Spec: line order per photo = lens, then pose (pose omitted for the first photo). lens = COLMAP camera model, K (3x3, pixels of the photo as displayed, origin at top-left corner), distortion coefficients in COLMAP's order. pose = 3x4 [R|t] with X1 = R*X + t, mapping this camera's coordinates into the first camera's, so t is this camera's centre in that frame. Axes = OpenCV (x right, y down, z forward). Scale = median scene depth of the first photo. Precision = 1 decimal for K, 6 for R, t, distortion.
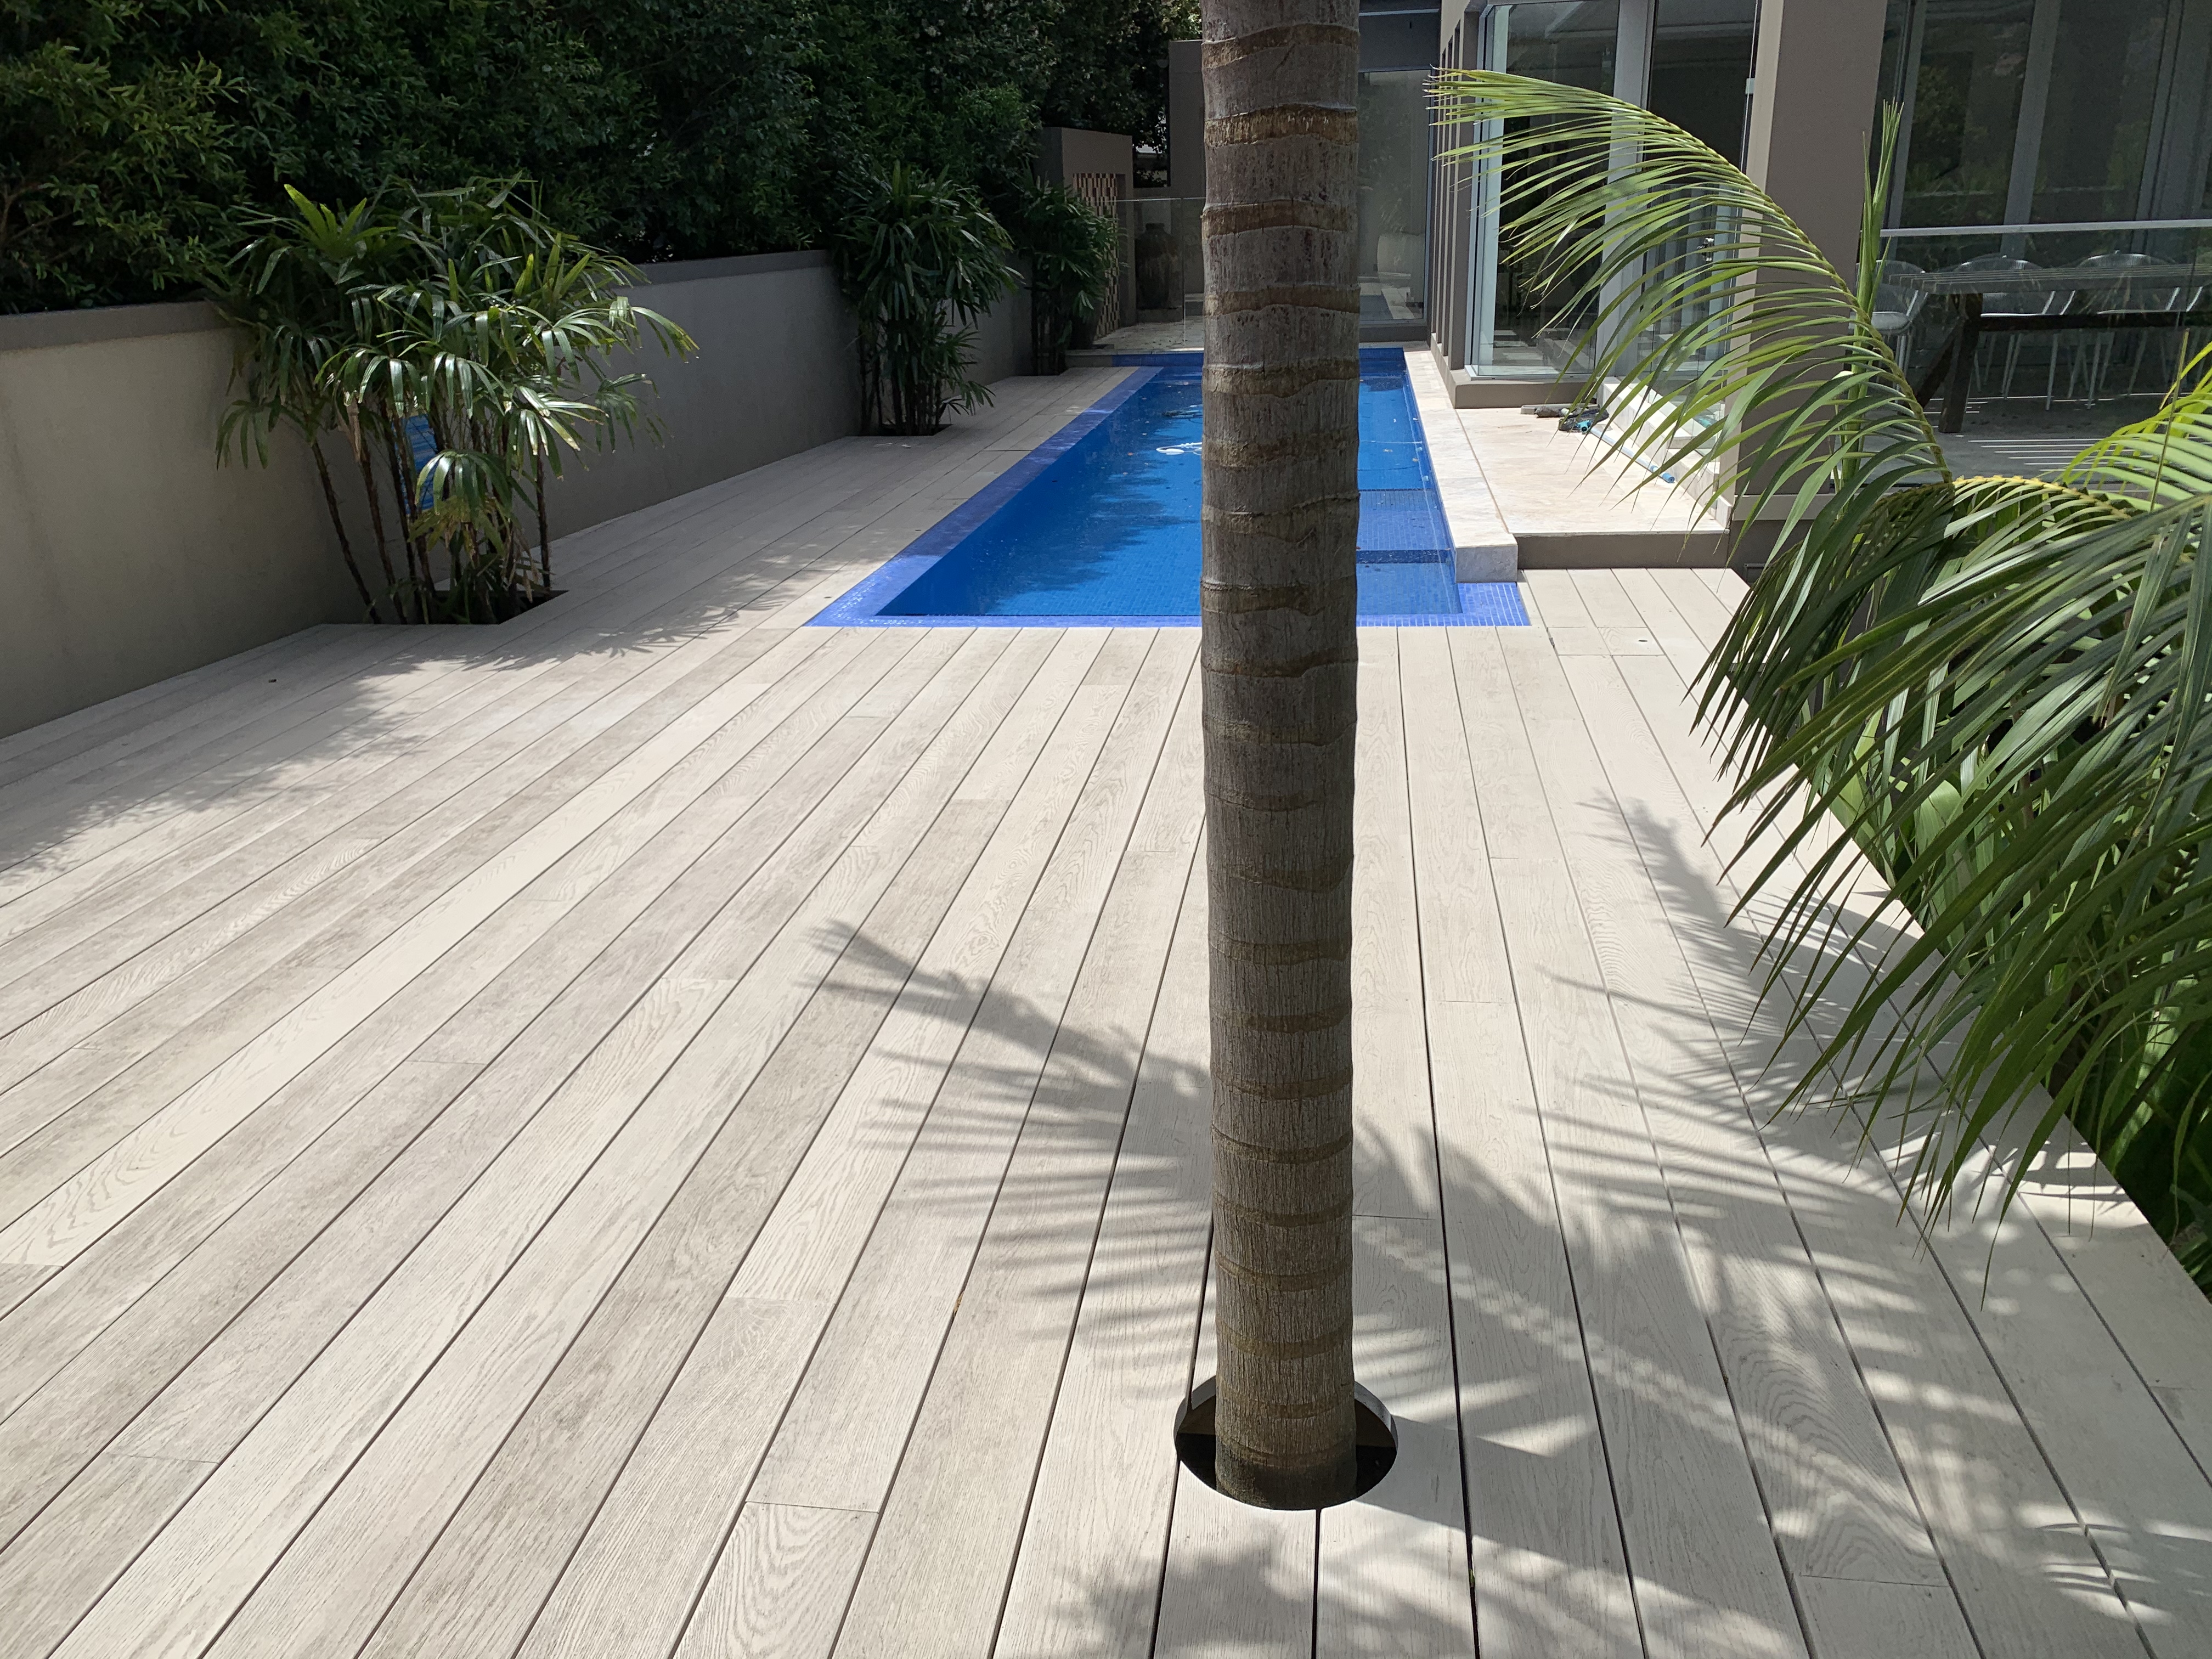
lens RADIAL K [[1693.8, 0, 1100.0], [0, 1693.8, 821.9], [0, 0, 1]] dist [0.085973, 0.000486]
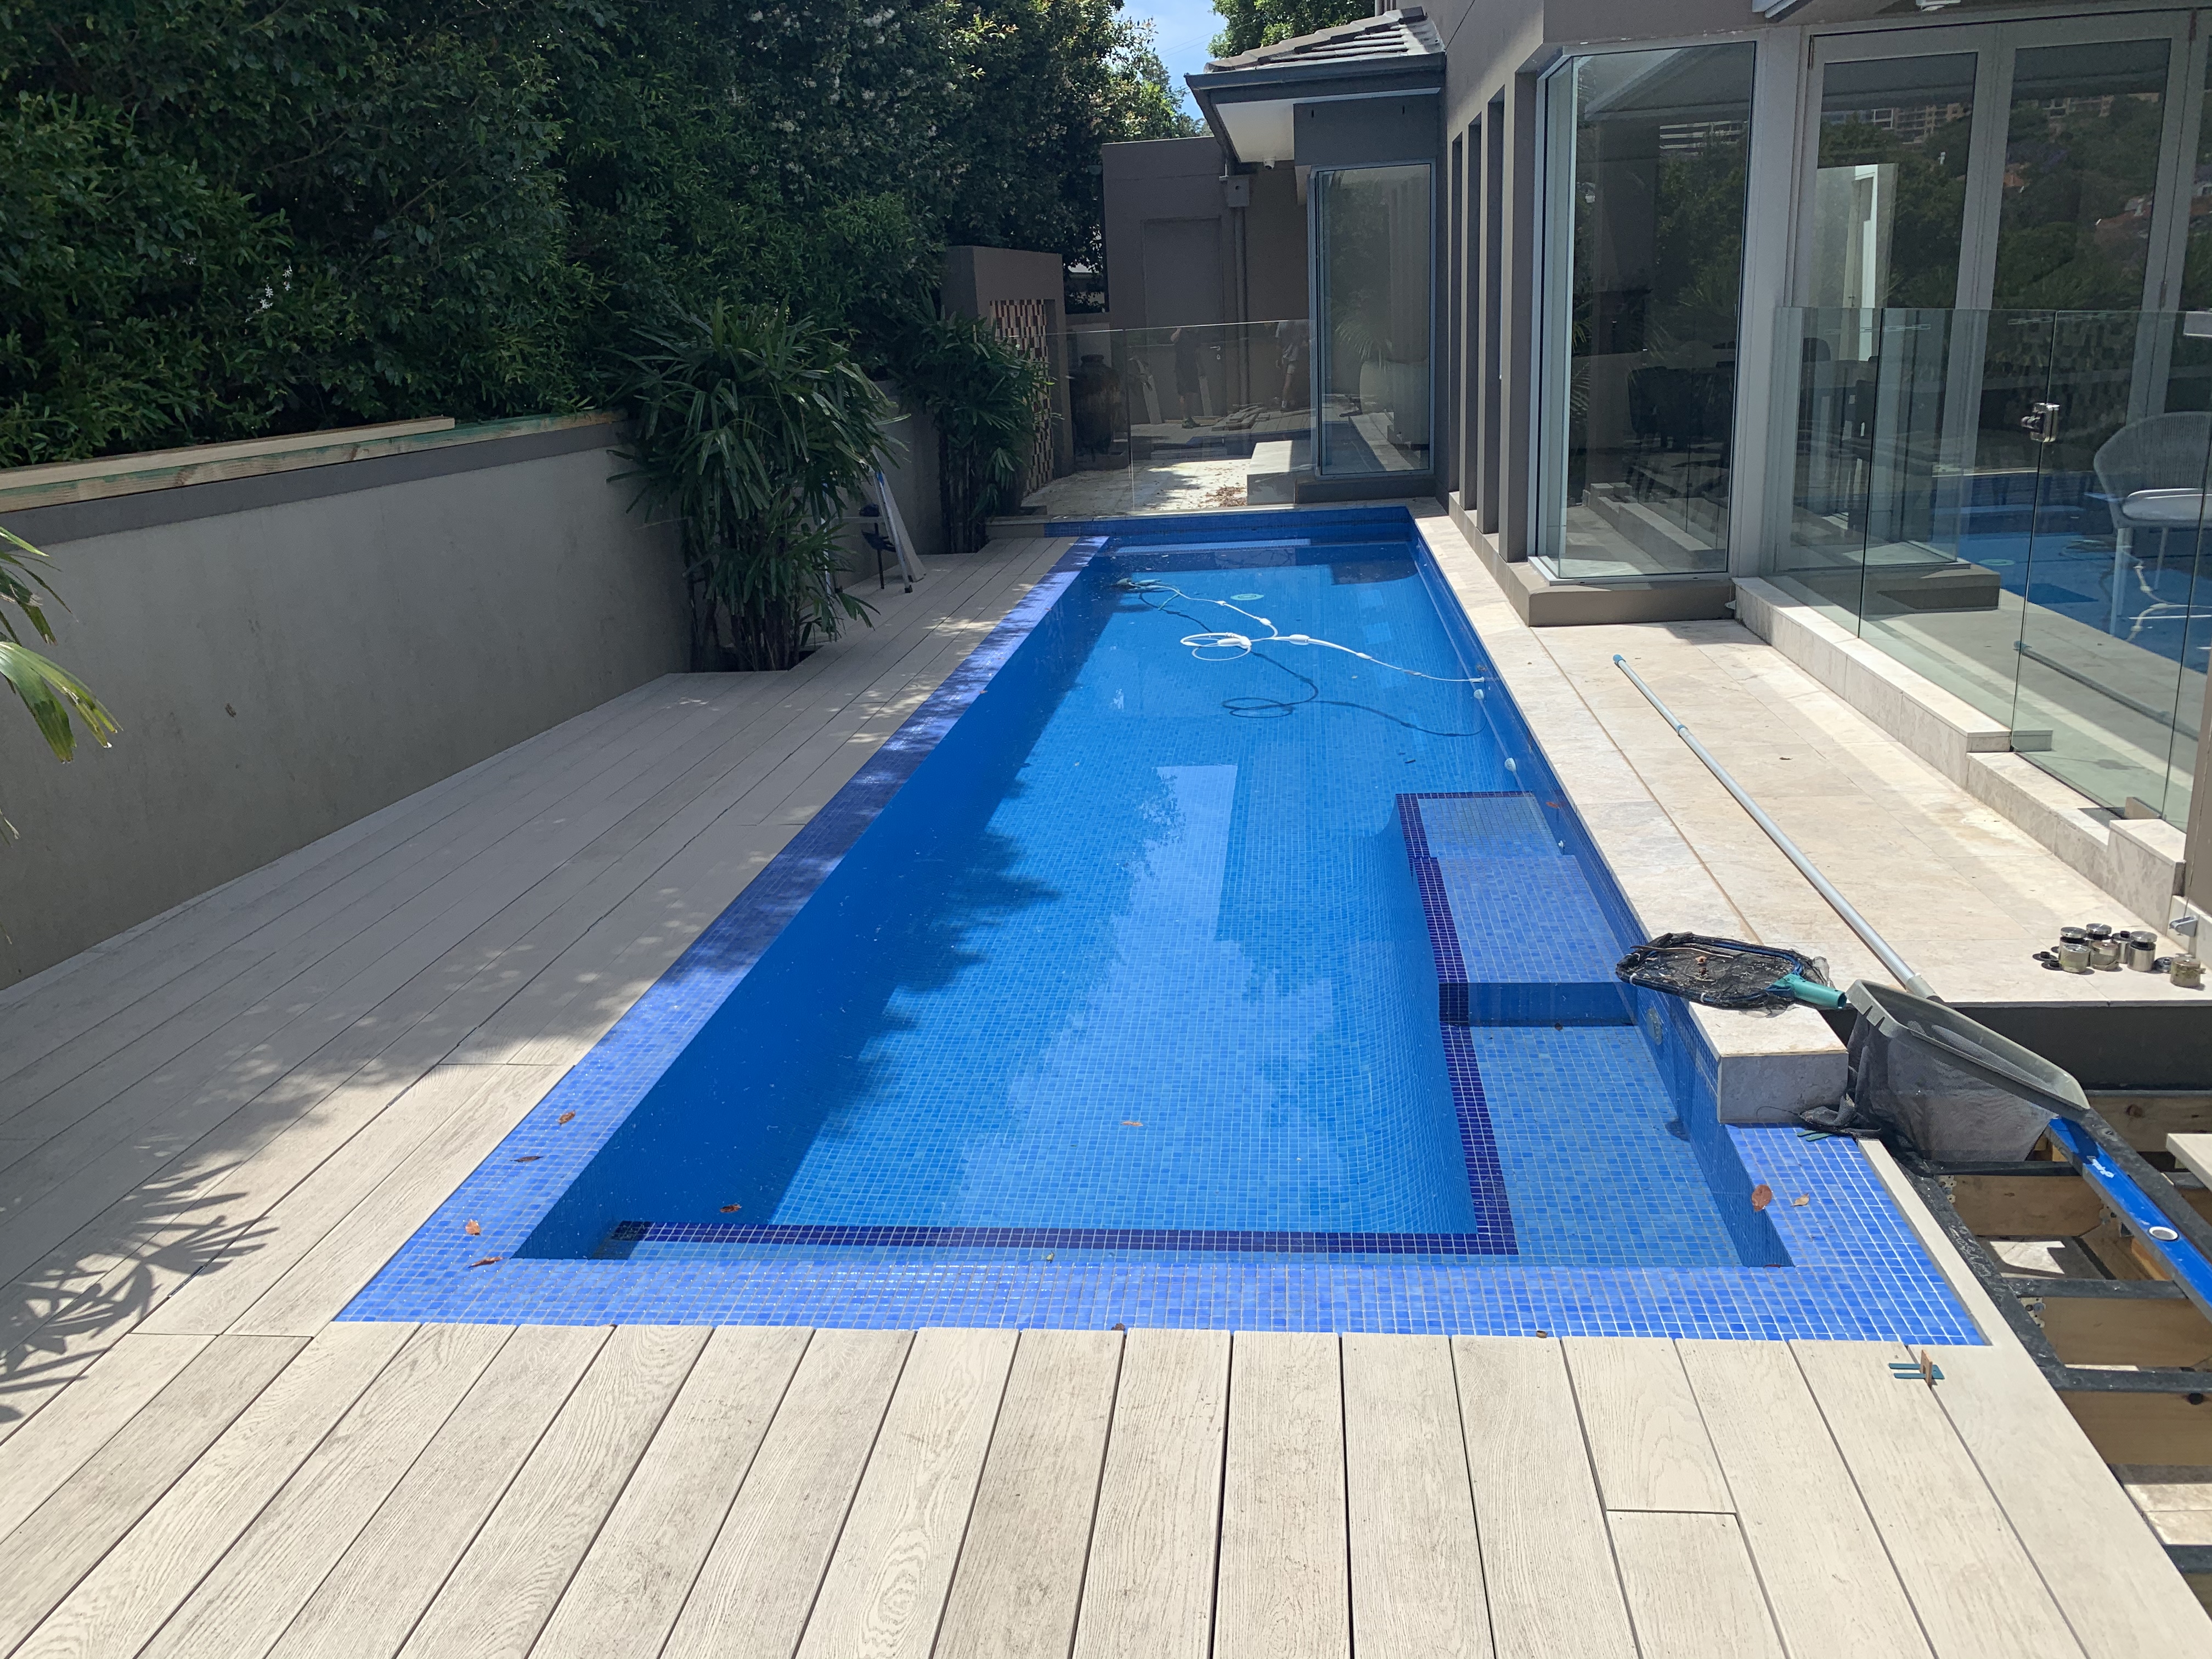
lens RADIAL K [[1693.8, 0, 1111.2], [0, 1693.8, 837.9], [0, 0, 1]] dist [0.085973, 0.000486]
pose [[0.998972, -0.032686, 0.031395, 0.008589], [0.034215, 0.998190, -0.049456, -0.084508], [-0.029722, 0.050480, 0.998283, 0.209094]]
